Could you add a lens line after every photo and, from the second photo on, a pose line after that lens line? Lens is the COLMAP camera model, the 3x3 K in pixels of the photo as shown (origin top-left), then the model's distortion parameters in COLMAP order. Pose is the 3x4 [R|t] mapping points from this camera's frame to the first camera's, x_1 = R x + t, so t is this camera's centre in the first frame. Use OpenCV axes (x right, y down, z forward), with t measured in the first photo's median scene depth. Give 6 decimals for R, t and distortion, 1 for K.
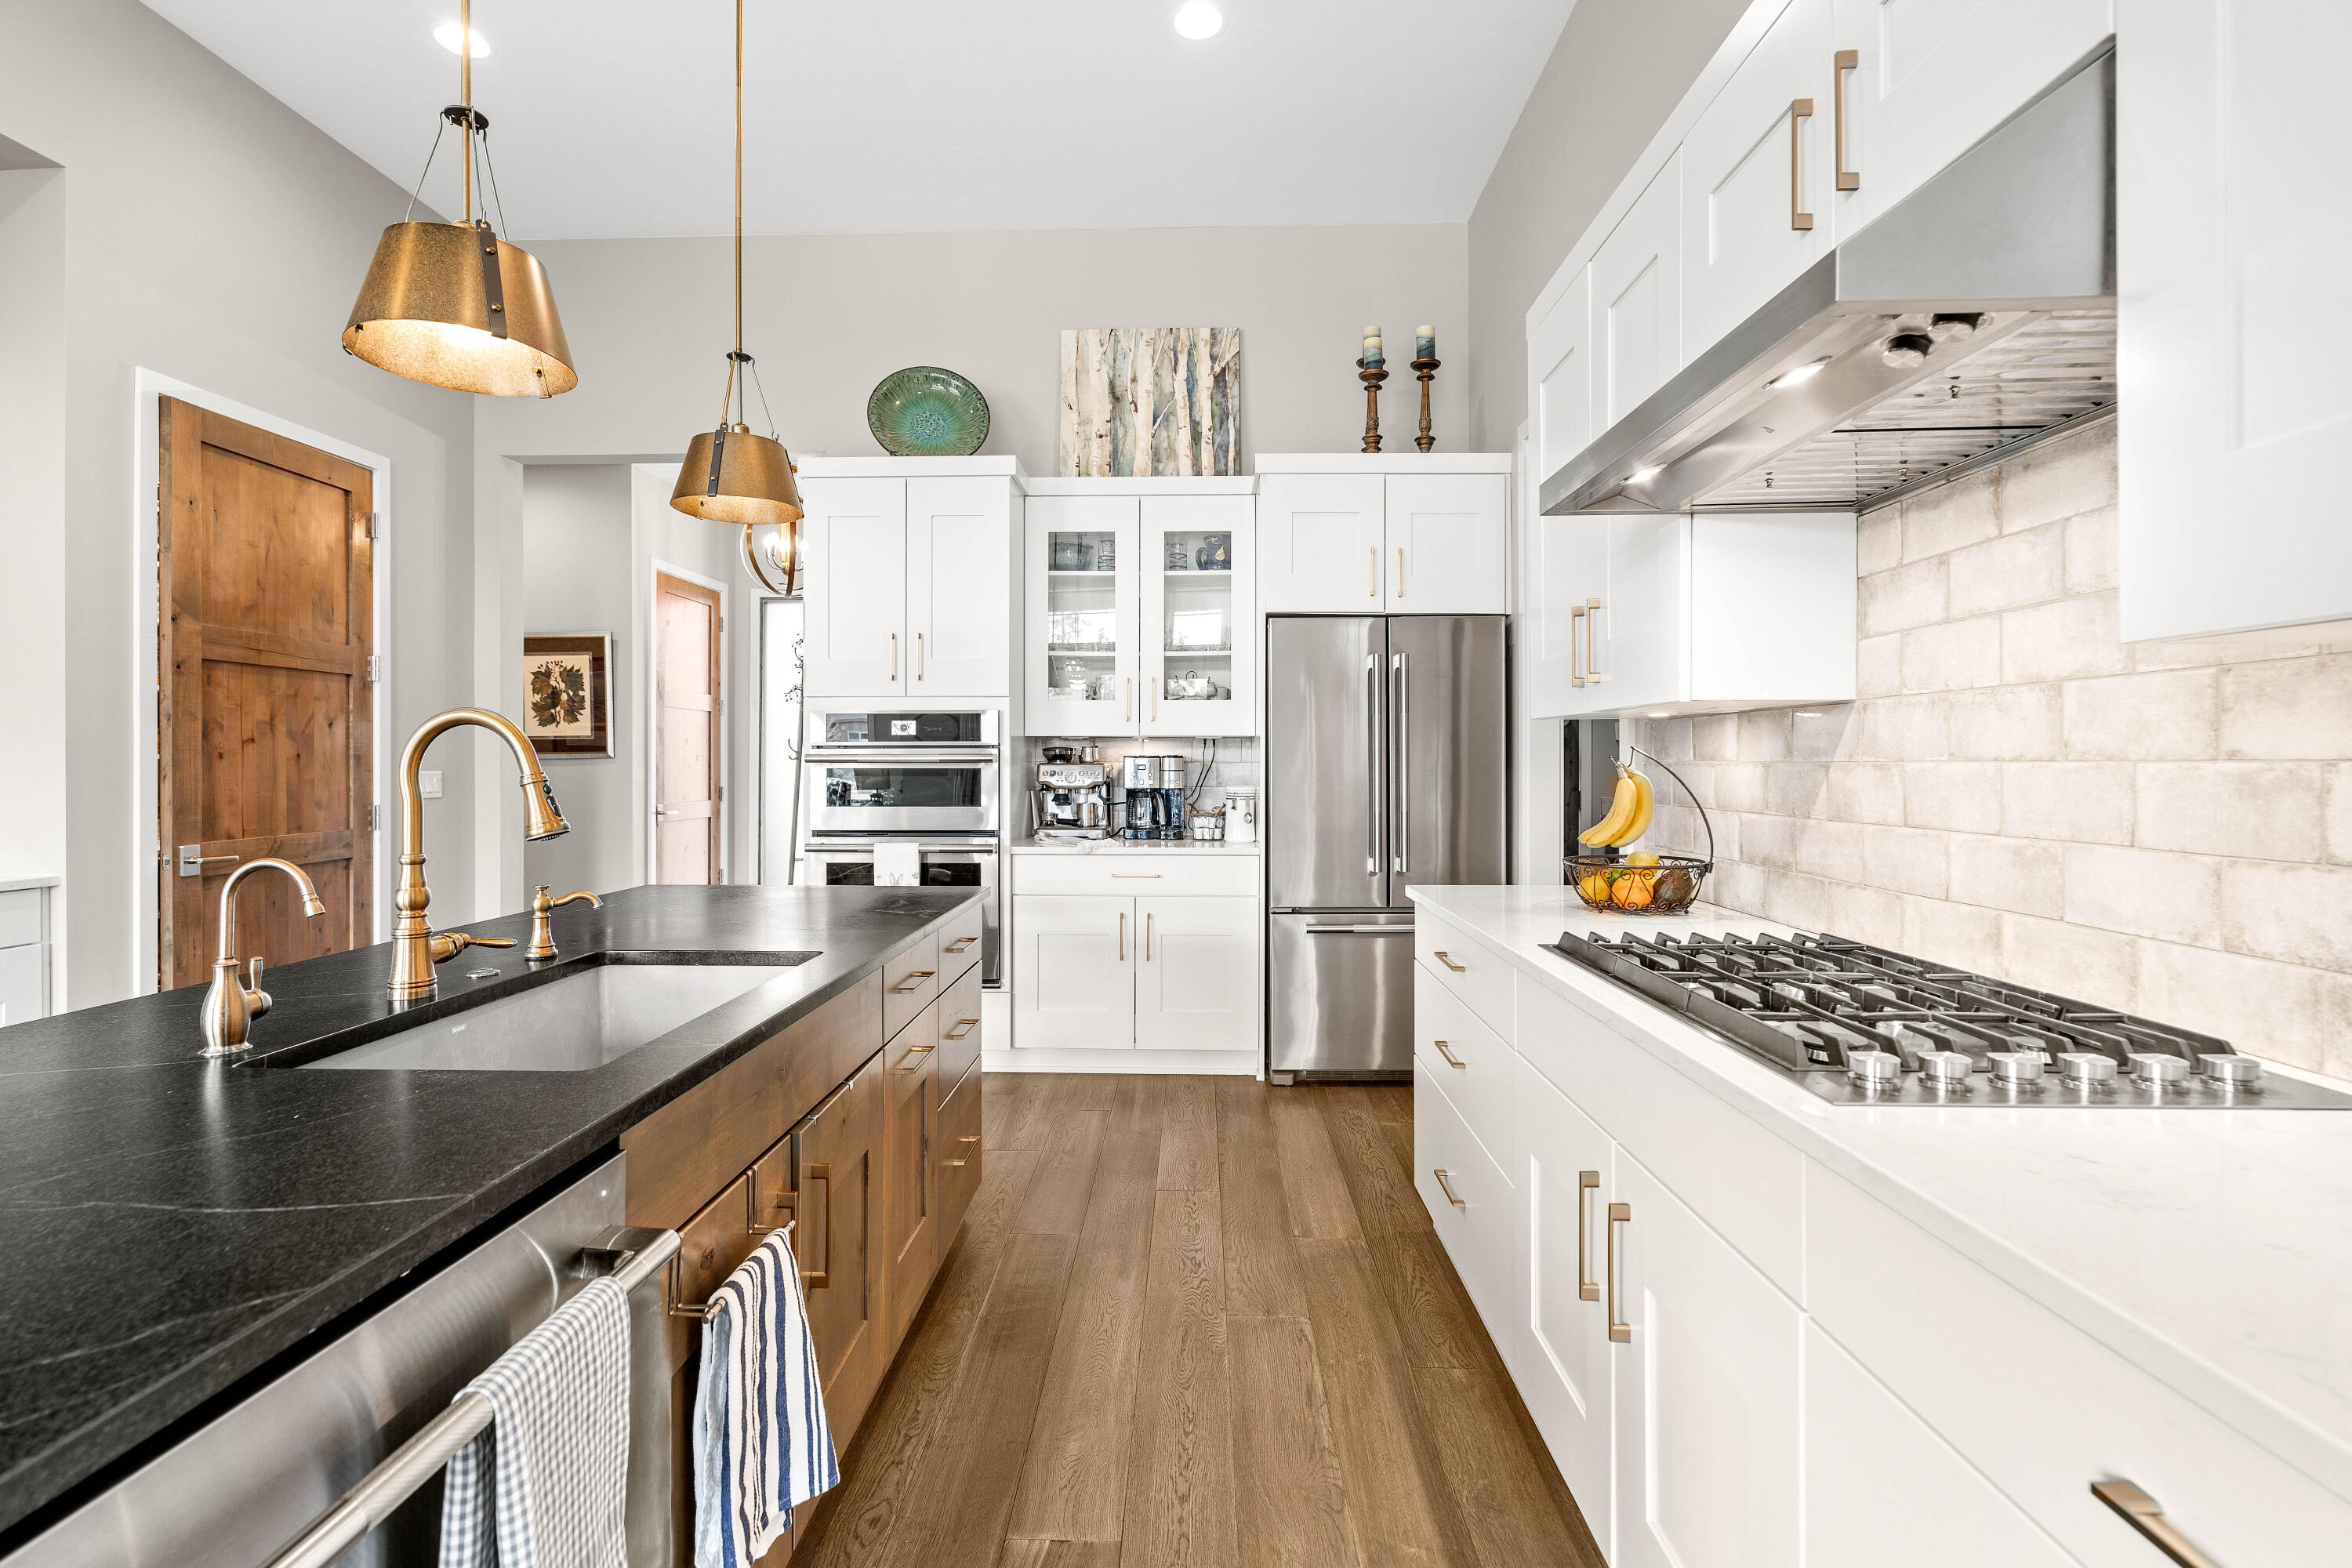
lens RADIAL K [[1049.4, 0, 1169.2], [0, 1049.4, 759.9], [0, 0, 1]] dist [-0.001854, -0.000456]
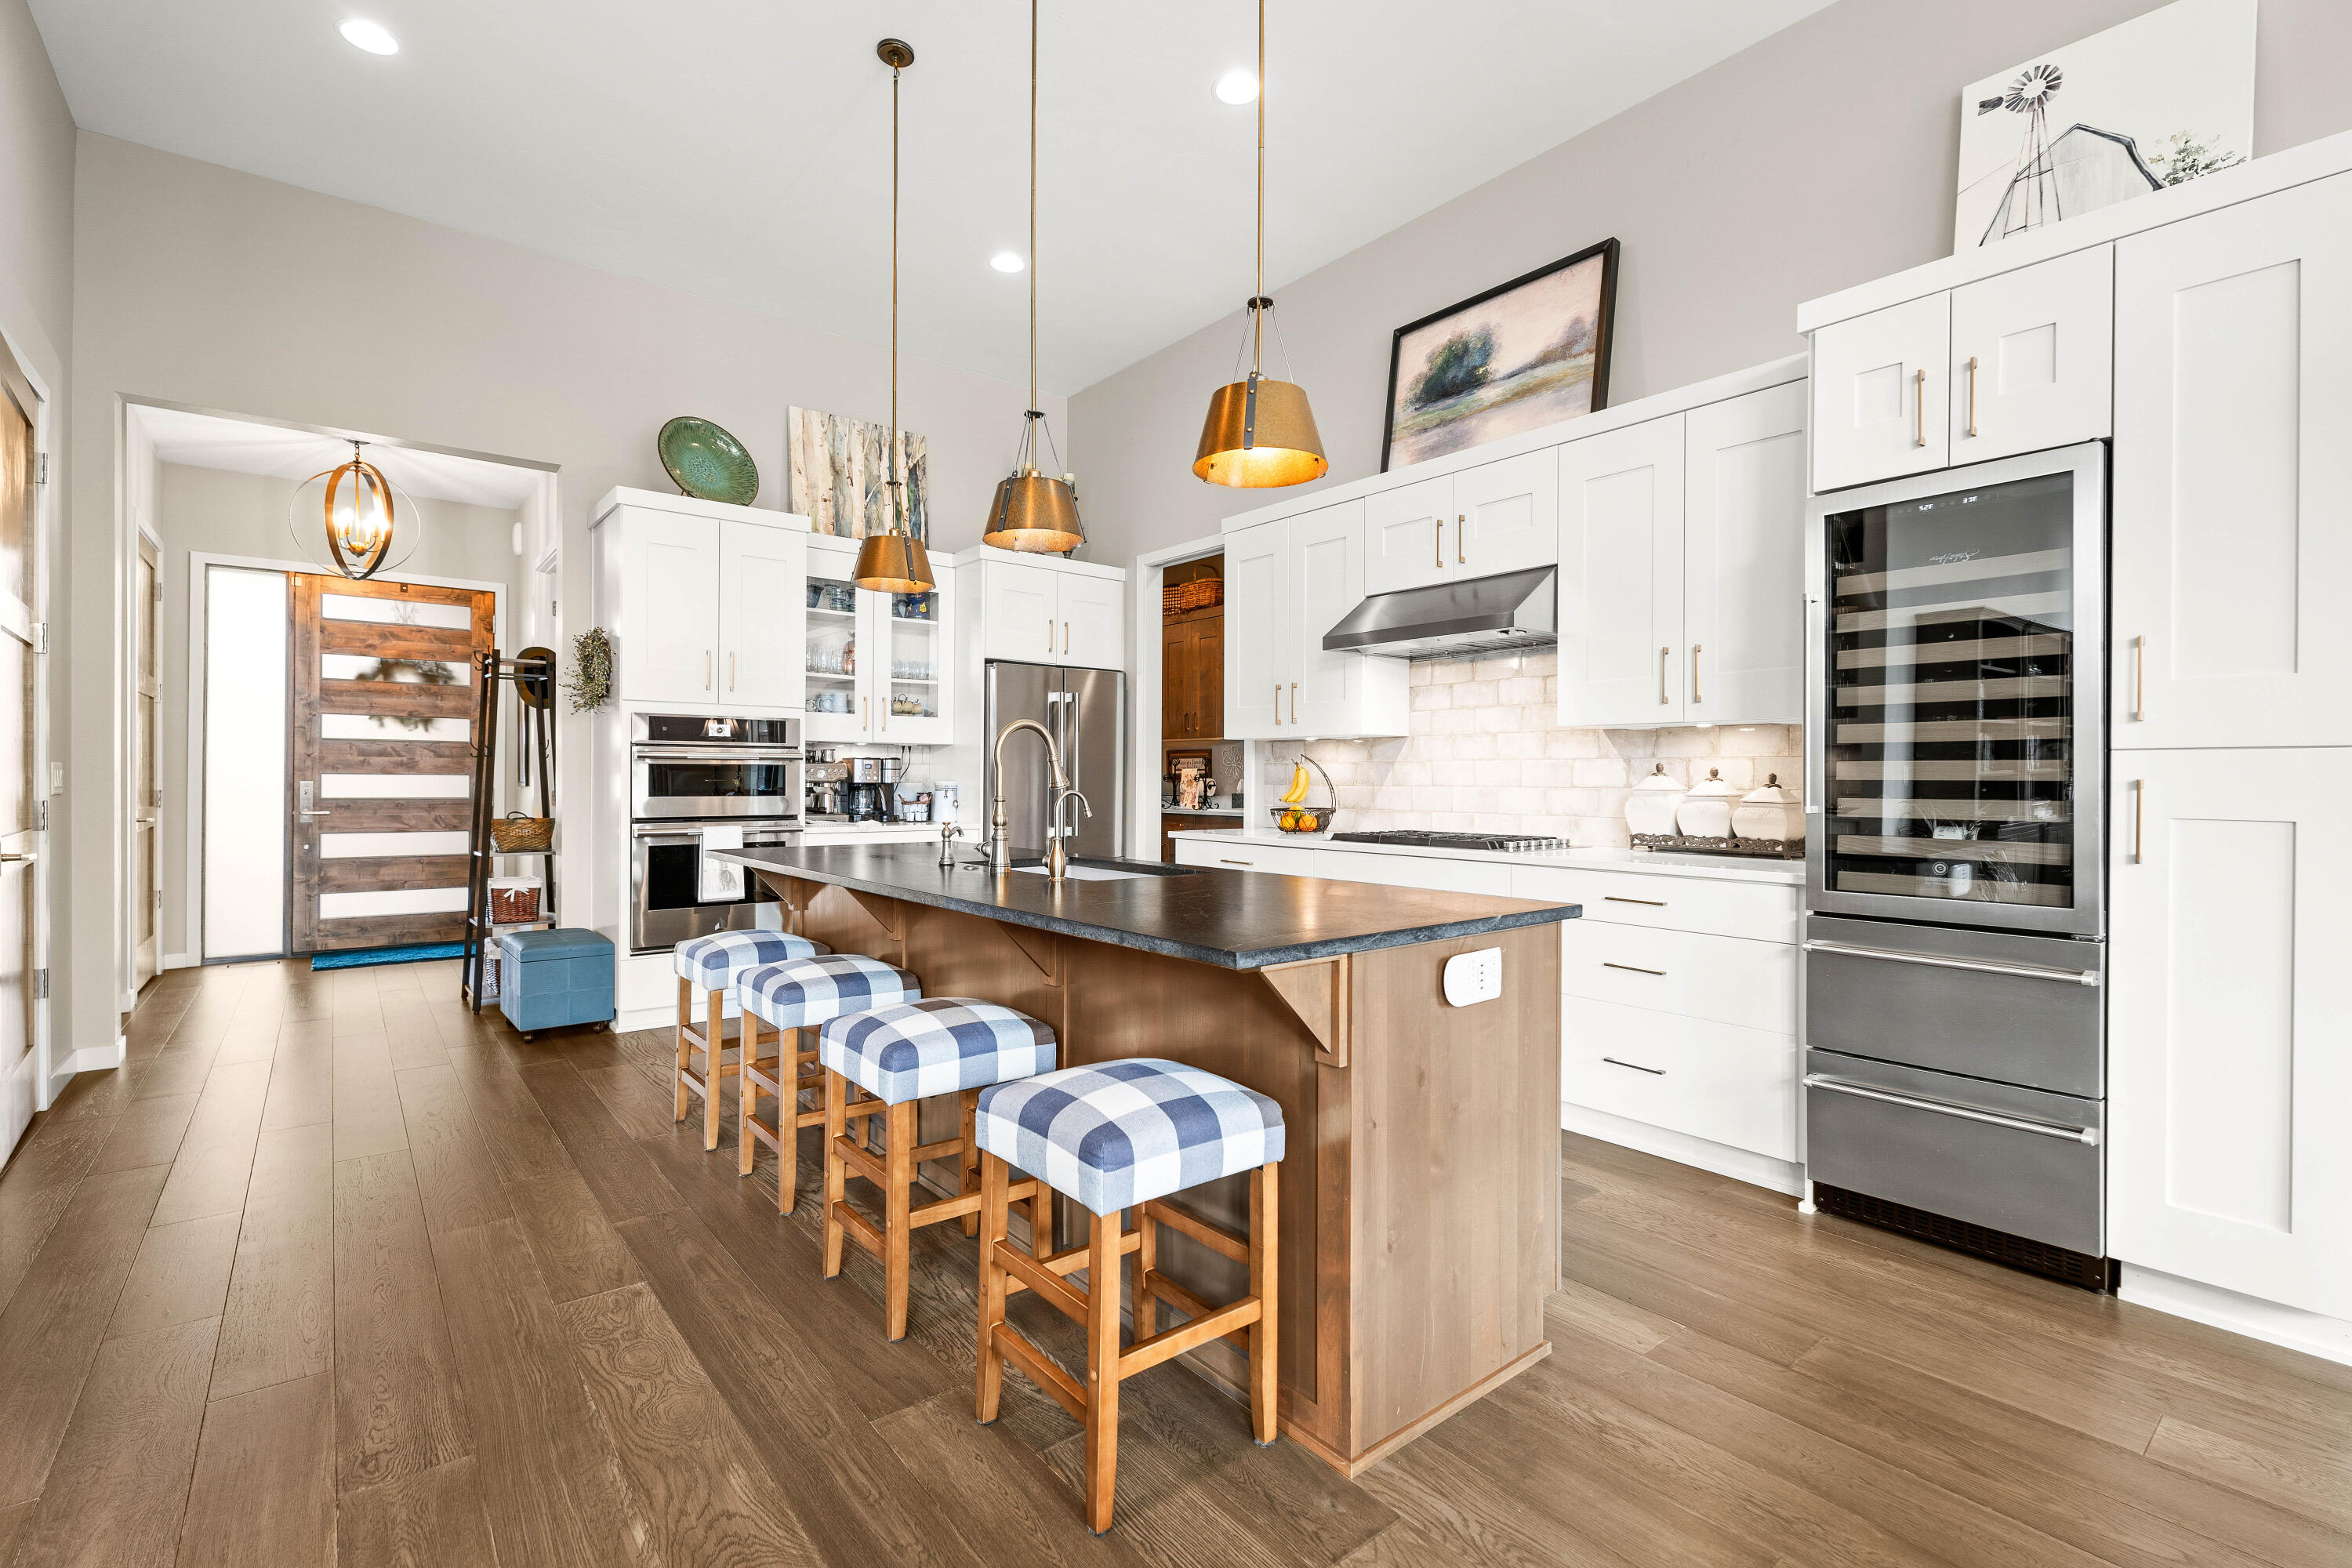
lens RADIAL K [[1035.1, 0, 1165.8], [0, 1035.1, 789.7], [0, 0, 1]] dist [0.000082, -0.000424]
pose [[0.762548, -0.002620, 0.646927, -0.628680], [-0.006277, 0.999915, 0.011449, 0.020365], [-0.646902, -0.012791, 0.762466, -0.228768]]
